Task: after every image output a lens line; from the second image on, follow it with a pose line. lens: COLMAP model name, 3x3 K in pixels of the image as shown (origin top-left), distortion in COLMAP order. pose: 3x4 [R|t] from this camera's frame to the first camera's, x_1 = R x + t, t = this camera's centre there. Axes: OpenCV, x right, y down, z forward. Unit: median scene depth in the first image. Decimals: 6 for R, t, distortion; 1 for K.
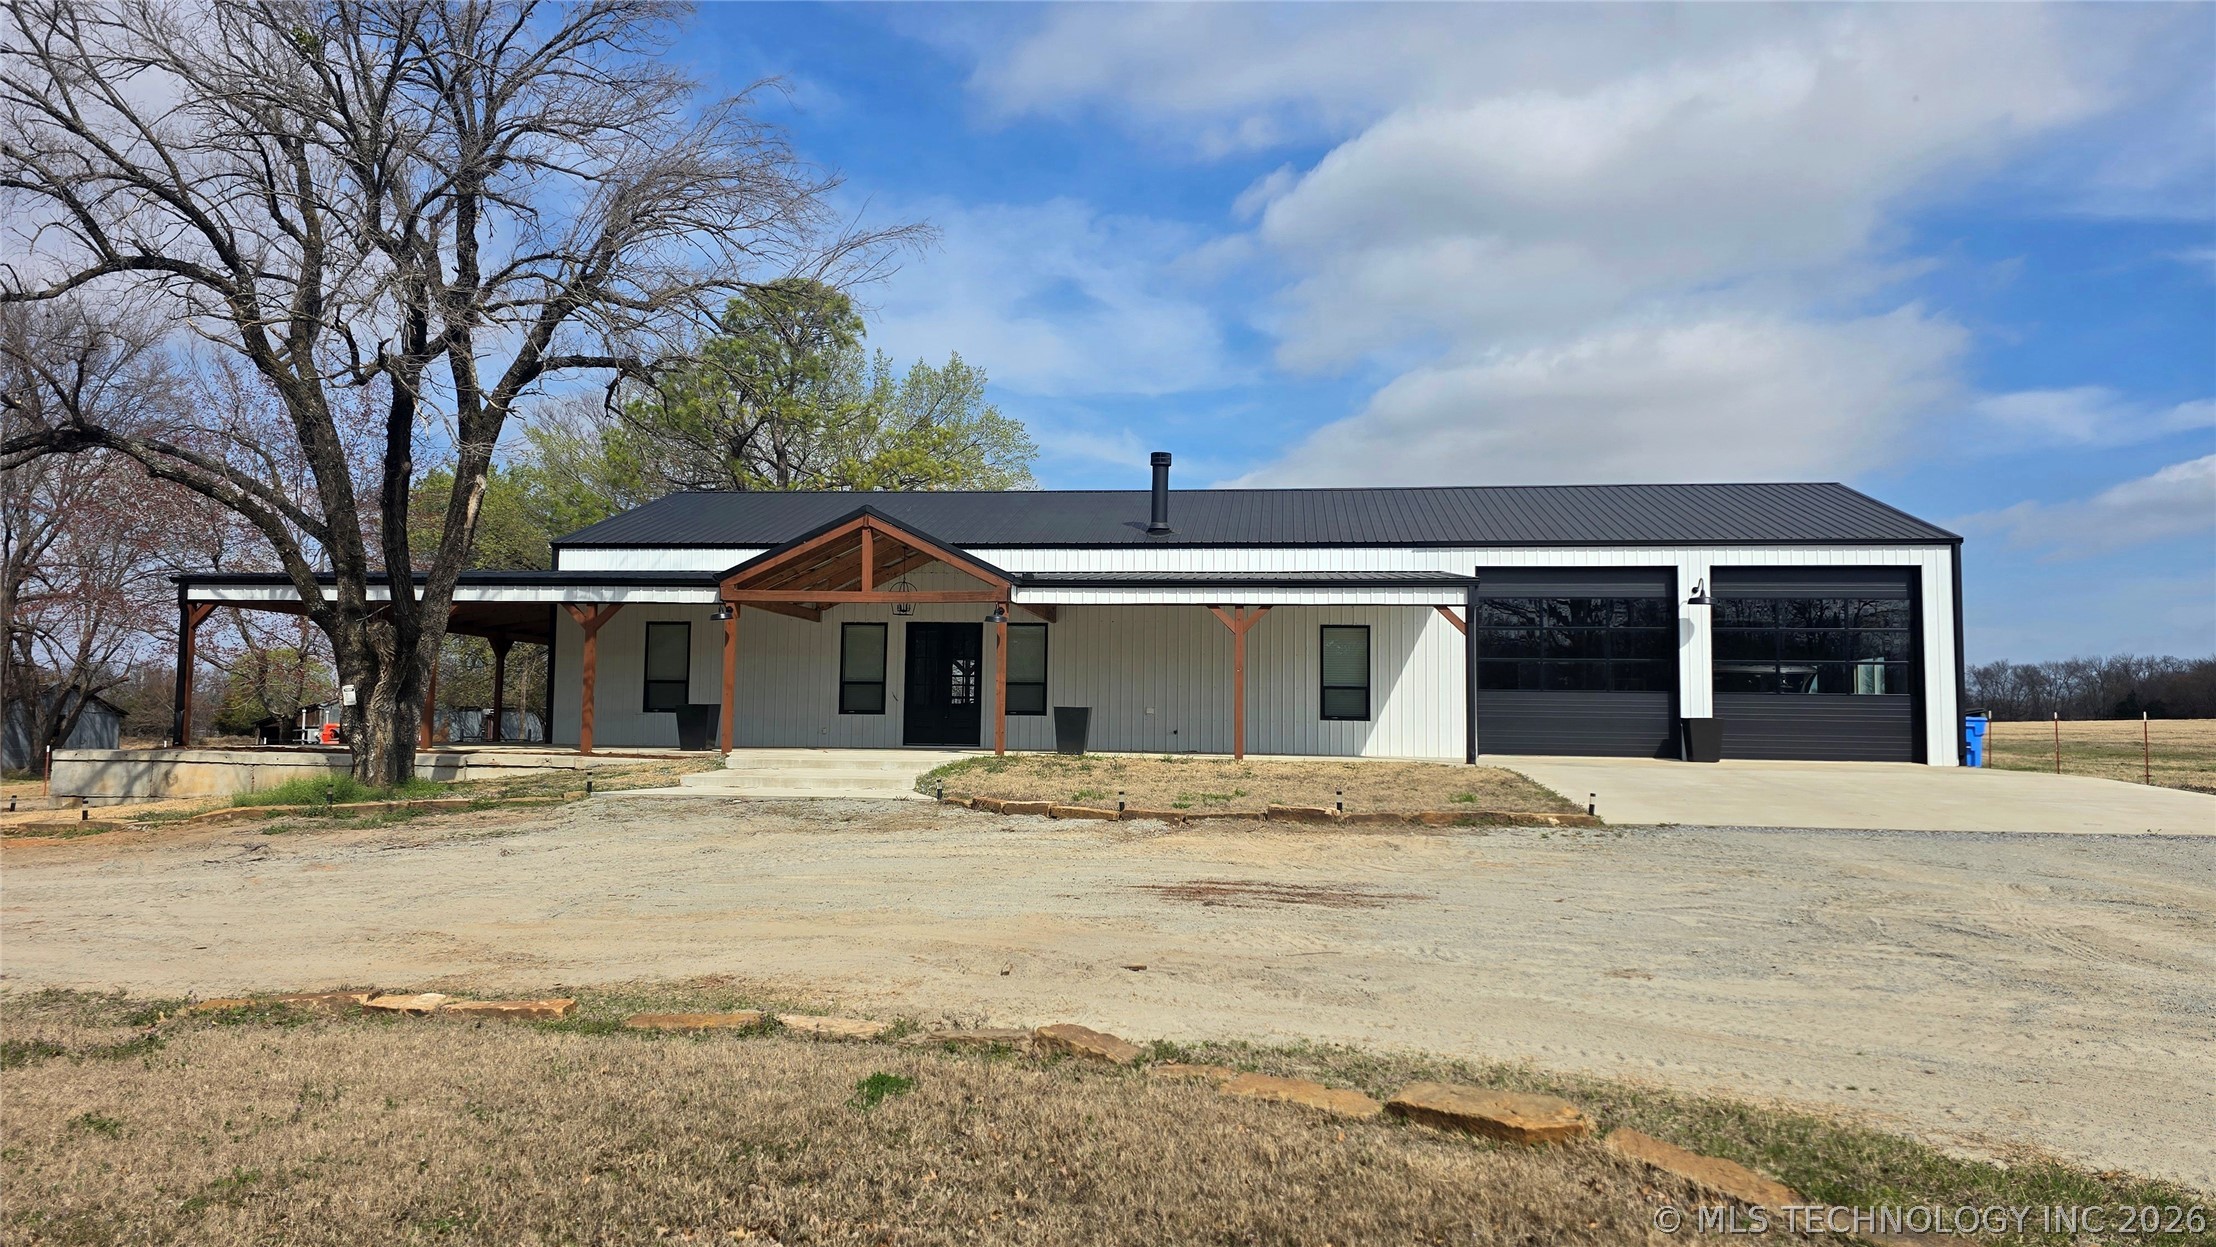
lens RADIAL K [[1461.6, 0, 1120.1], [0, 1461.6, 651.0], [0, 0, 1]] dist [0.046401, 0.000387]
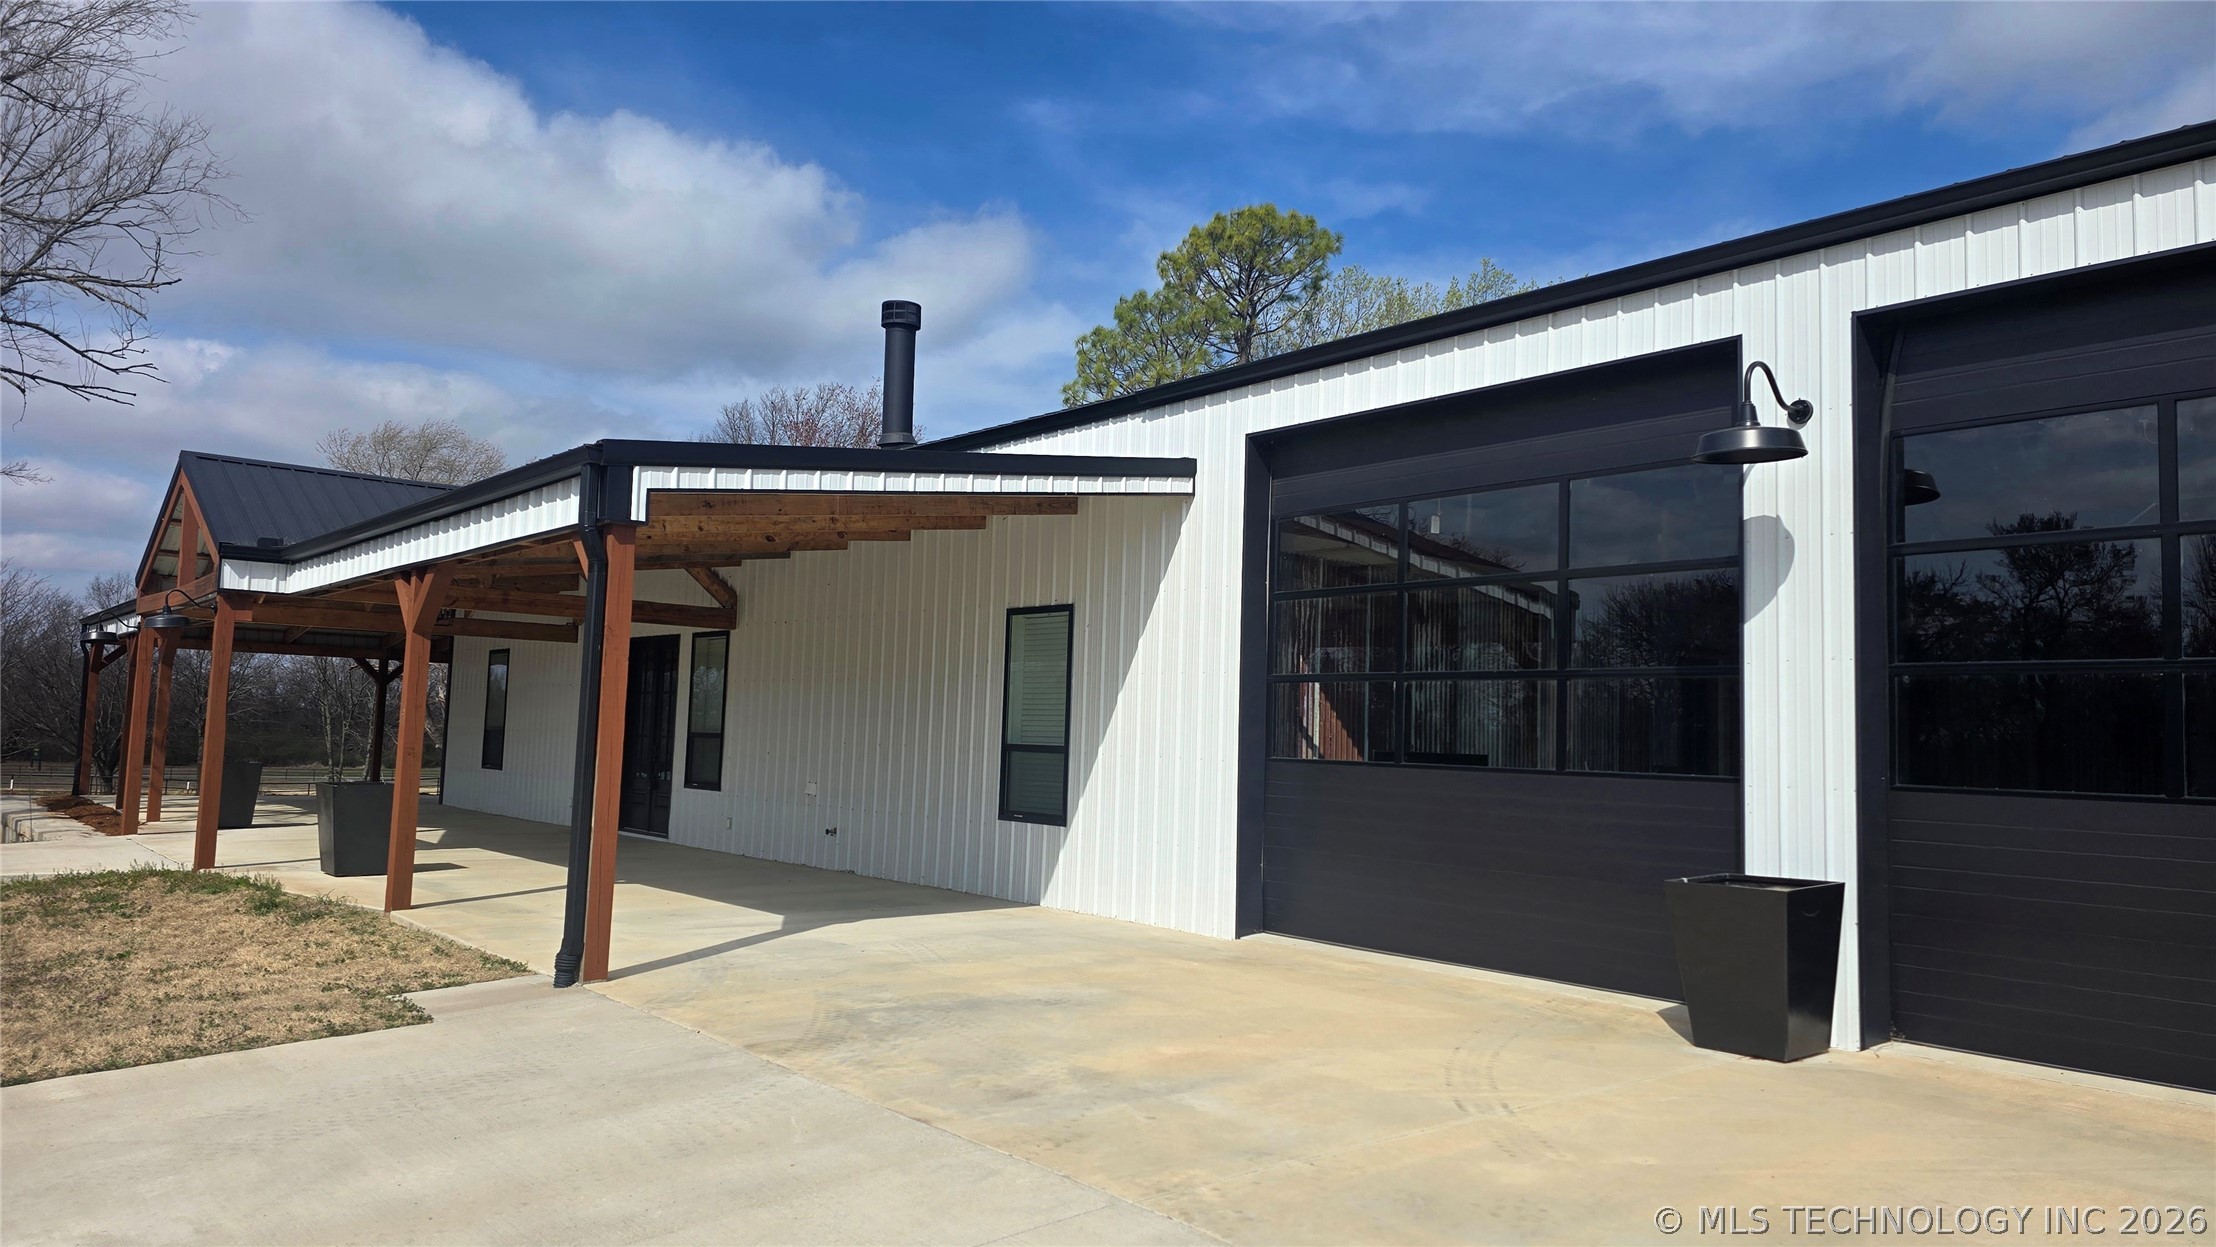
lens RADIAL K [[1458.2, 0, 1108.0], [0, 1458.2, 623.5], [0, 0, 1]] dist [0.020110, -0.001118]
pose [[0.762749, -0.044178, -0.645184, 0.466528], [0.013762, 0.998547, -0.052104, 0.011100], [0.646549, 0.030863, 0.762248, 0.706877]]
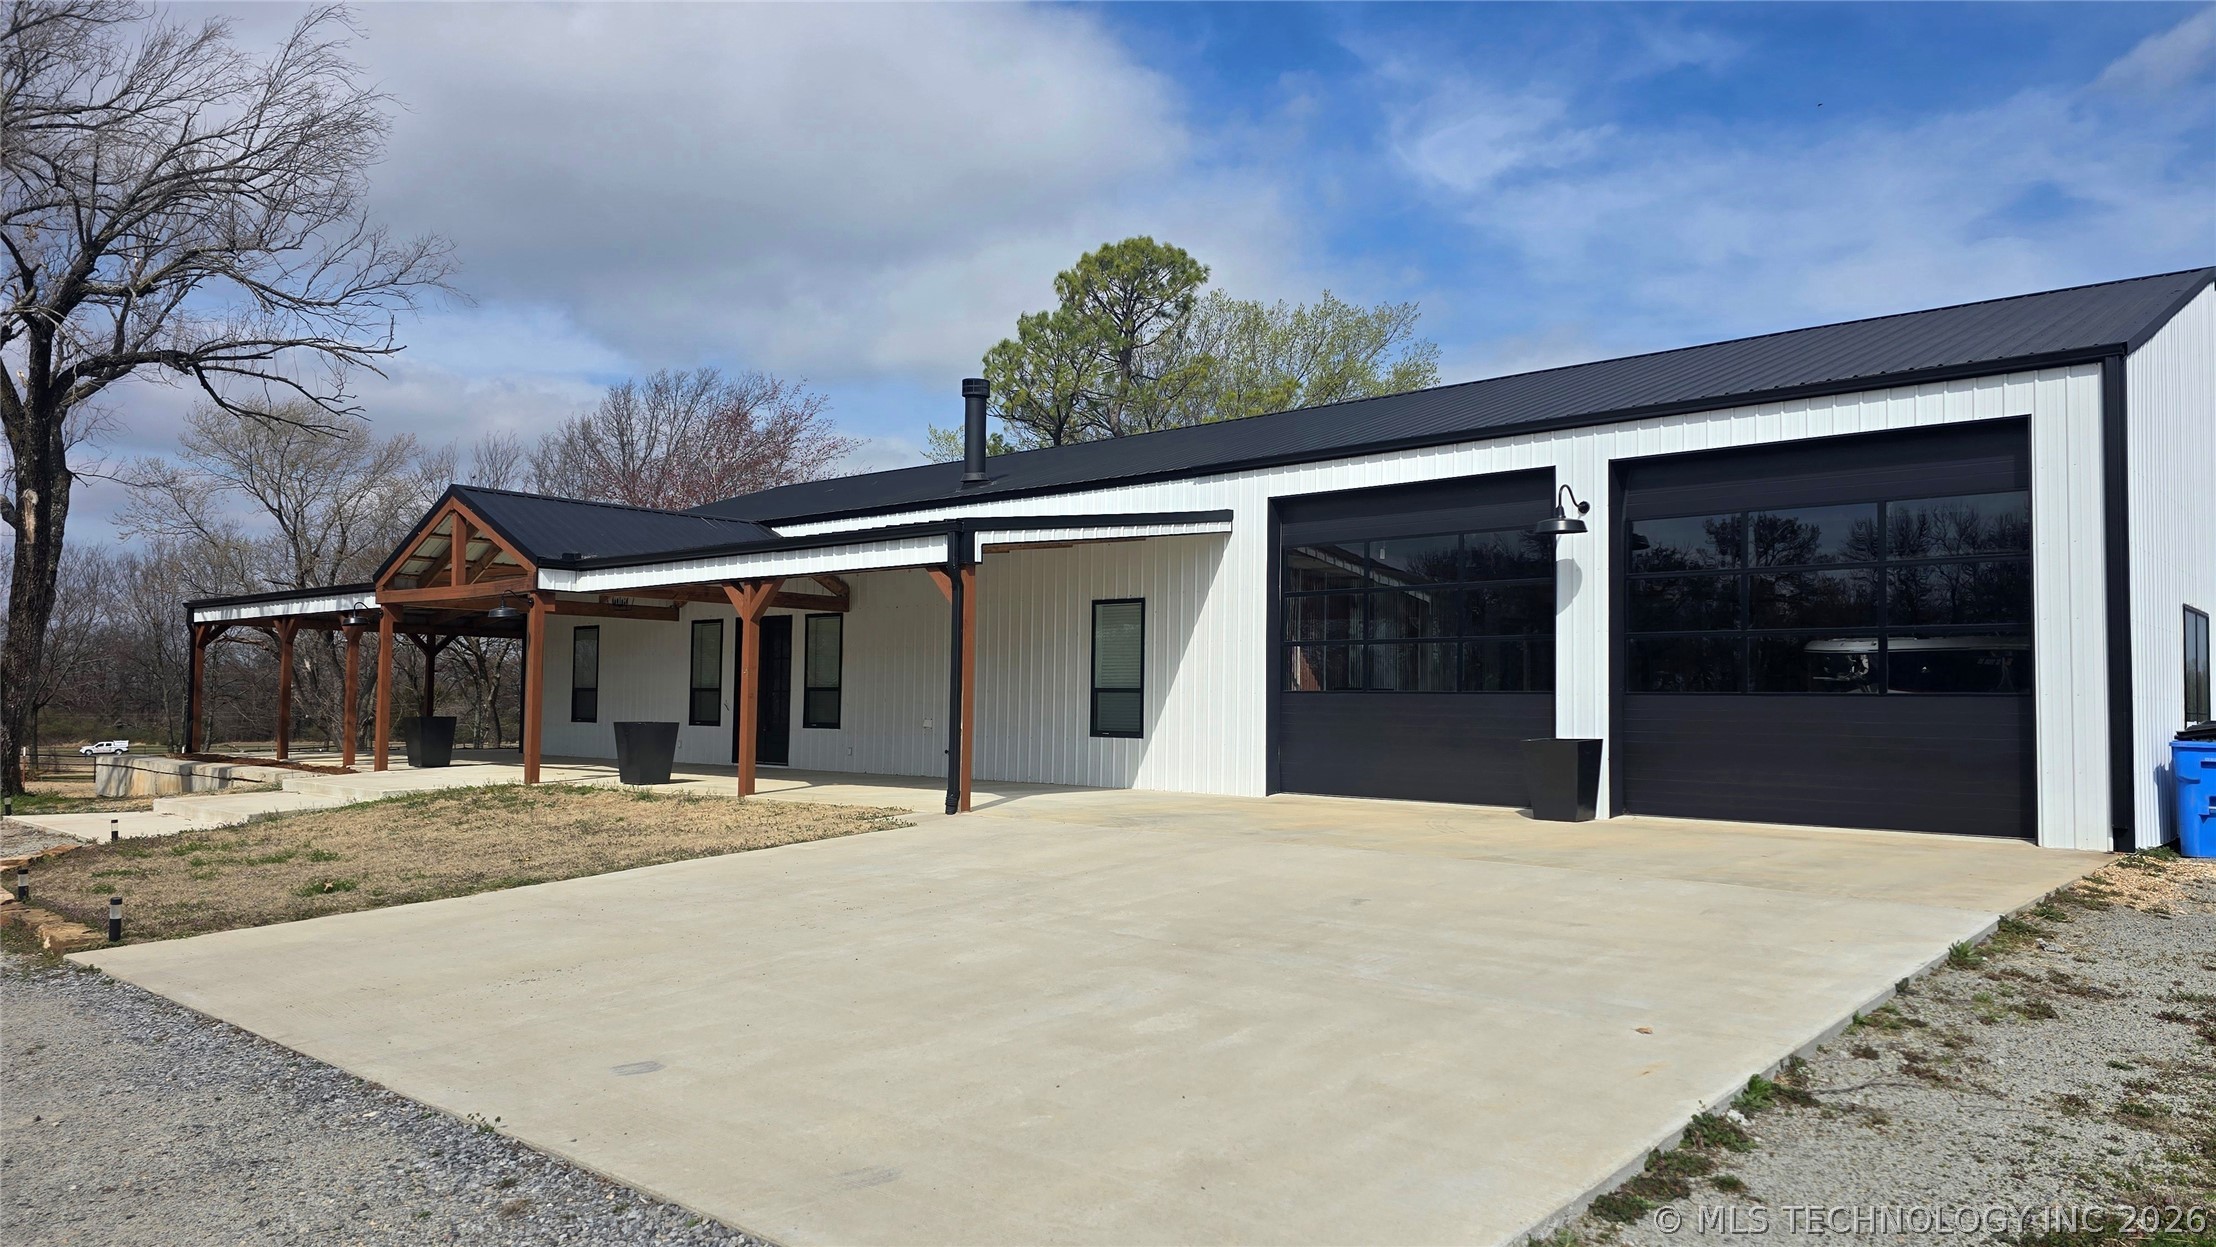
lens RADIAL K [[1461.6, 0, 1120.1], [0, 1461.6, 651.0], [0, 0, 1]] dist [0.046401, 0.000387]
pose [[0.848474, -0.025599, -0.528617, 0.532262], [0.027777, 0.999607, -0.003822, 0.009864], [0.528507, -0.011440, 0.848852, 0.439062]]
